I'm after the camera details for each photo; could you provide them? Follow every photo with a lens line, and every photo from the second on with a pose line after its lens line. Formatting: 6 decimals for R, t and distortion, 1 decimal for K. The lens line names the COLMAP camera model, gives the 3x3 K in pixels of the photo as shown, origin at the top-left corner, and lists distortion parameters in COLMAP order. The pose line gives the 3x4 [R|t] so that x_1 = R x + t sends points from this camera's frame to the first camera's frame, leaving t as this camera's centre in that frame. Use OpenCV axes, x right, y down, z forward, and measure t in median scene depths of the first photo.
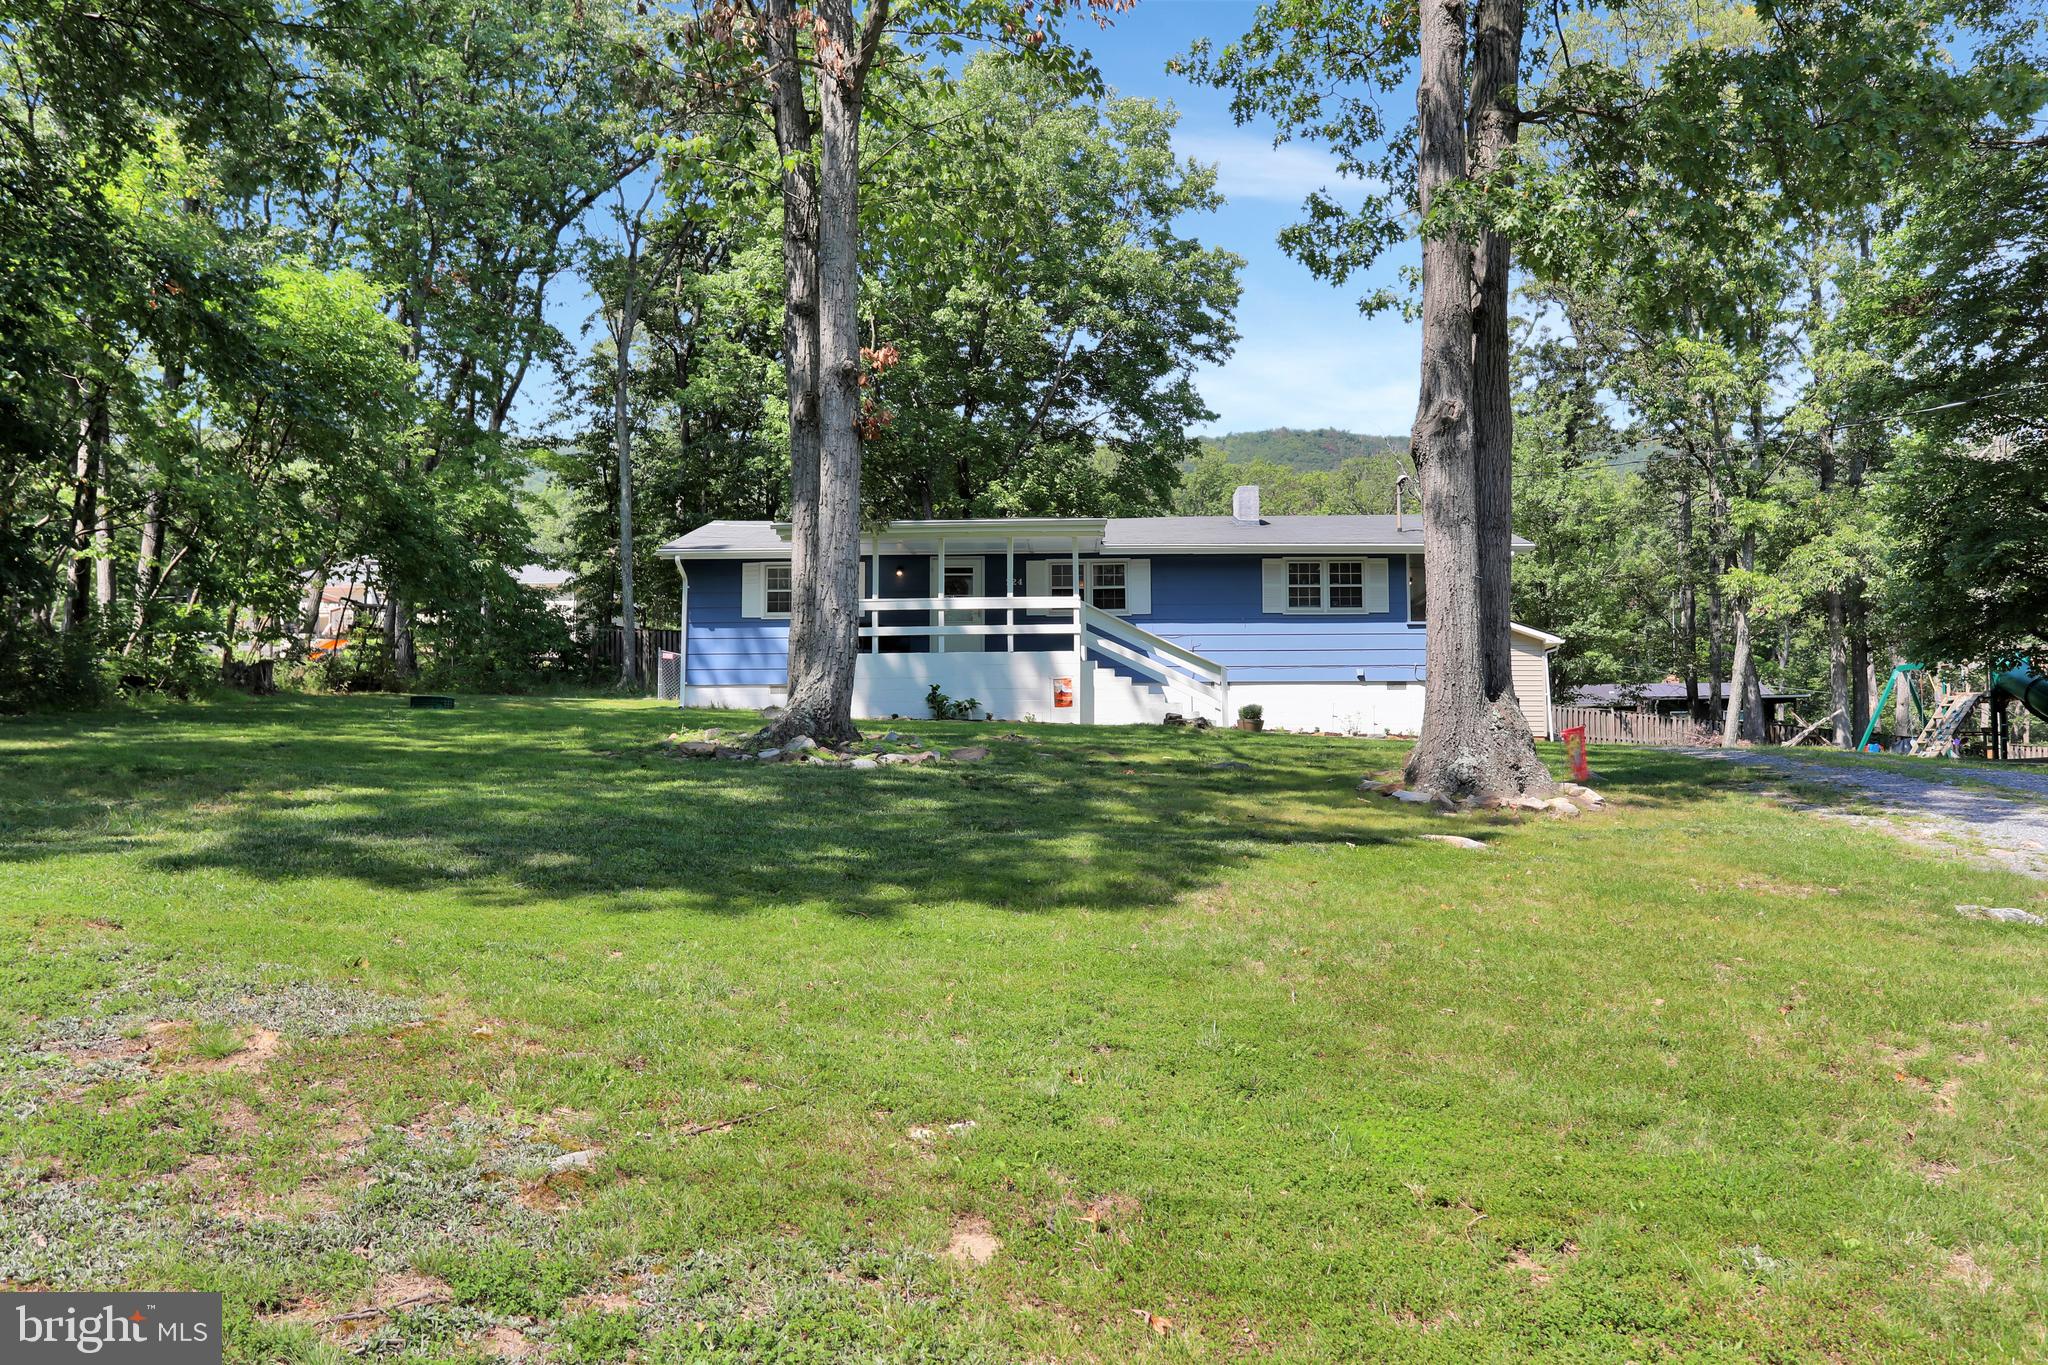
lens RADIAL K [[1468.6, 0, 1024.0], [0, 1468.6, 682.5], [0, 0, 1]] dist [0.001572, 0.000141]
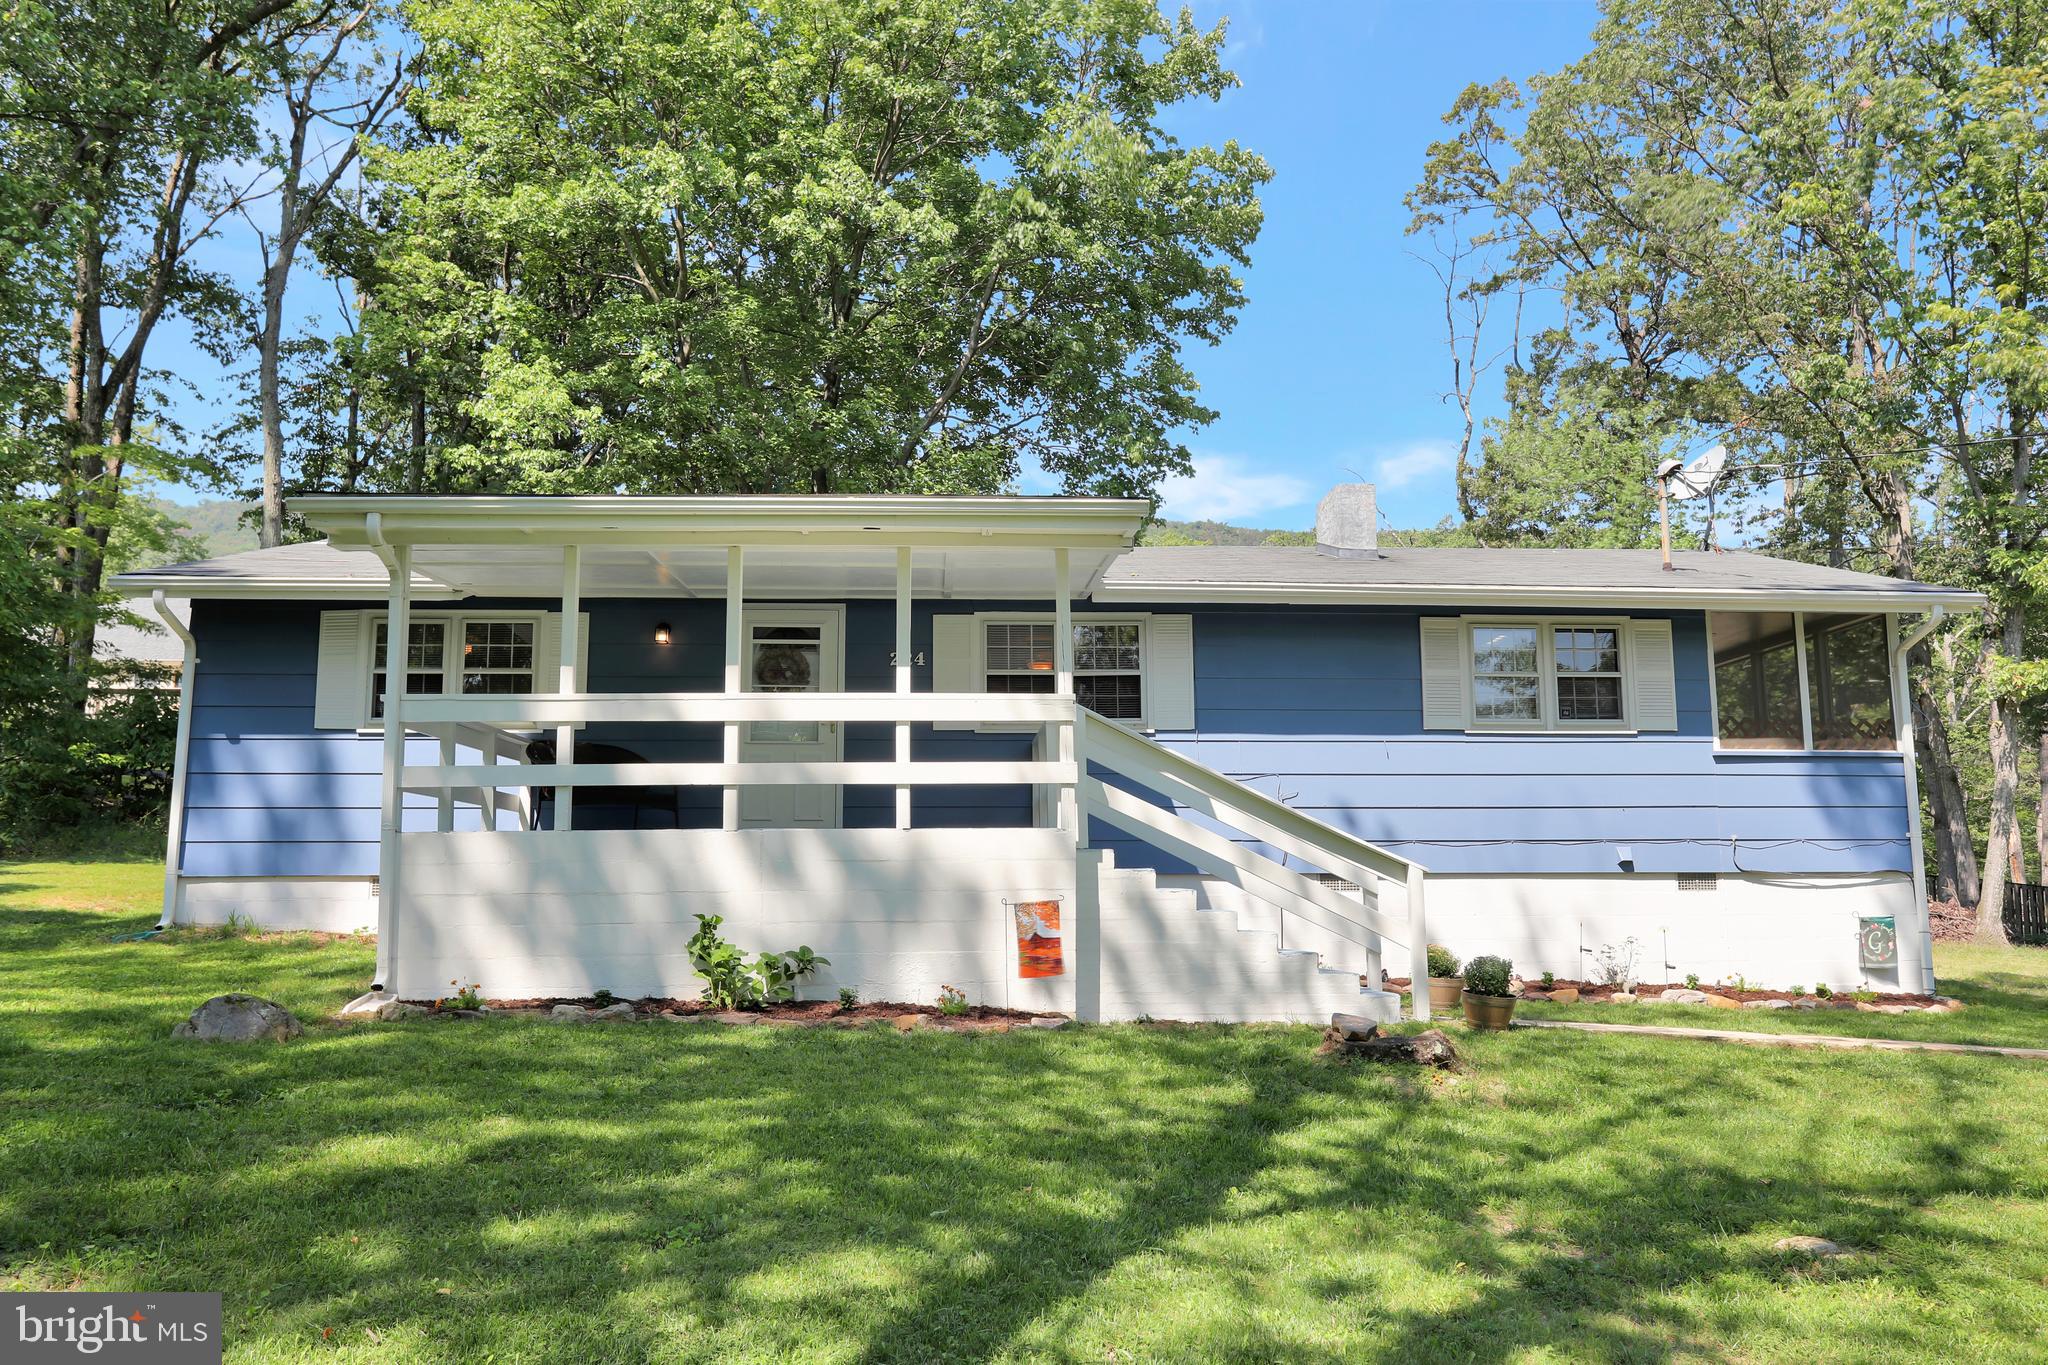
lens RADIAL K [[1543.5, 0, 1024.0], [0, 1543.5, 682.5], [0, 0, 1]] dist [-0.001913, 0.001894]
pose [[0.996885, 0.010038, 0.078223, -0.008508], [-0.005383, 0.998214, -0.059491, -0.031639], [-0.078680, 0.058885, 0.995159, 0.503289]]
